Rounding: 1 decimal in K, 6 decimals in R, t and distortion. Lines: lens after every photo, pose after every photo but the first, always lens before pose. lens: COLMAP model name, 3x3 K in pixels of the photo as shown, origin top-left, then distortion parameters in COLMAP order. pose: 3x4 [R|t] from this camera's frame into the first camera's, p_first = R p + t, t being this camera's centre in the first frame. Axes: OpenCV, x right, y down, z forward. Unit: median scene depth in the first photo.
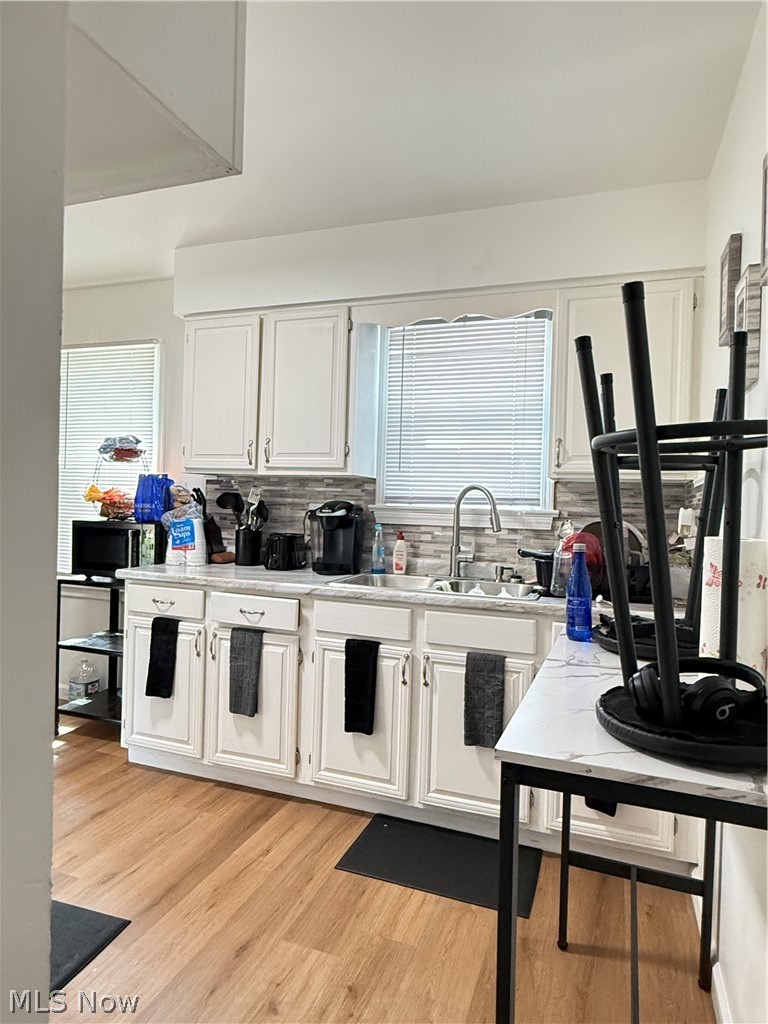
lens RADIAL K [[621.3, 0, 386.3], [0, 621.3, 509.3], [0, 0, 1]] dist [-0.031532, -0.000660]
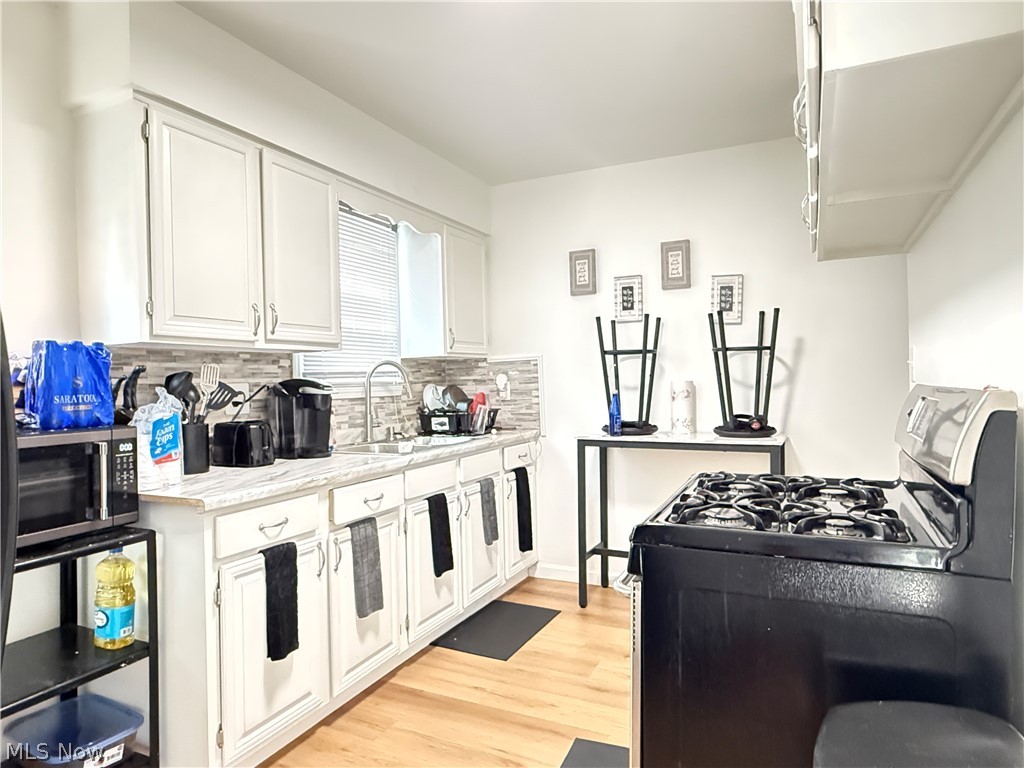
lens RADIAL K [[621.3, 0, 512.4], [0, 621.3, 382.0], [0, 0, 1]] dist [-0.031532, -0.000660]
pose [[0.100939, -0.034384, 0.994298, -1.082165], [0.030813, 0.999031, 0.031419, -0.031079], [-0.994415, 0.027466, 0.101901, 0.673988]]
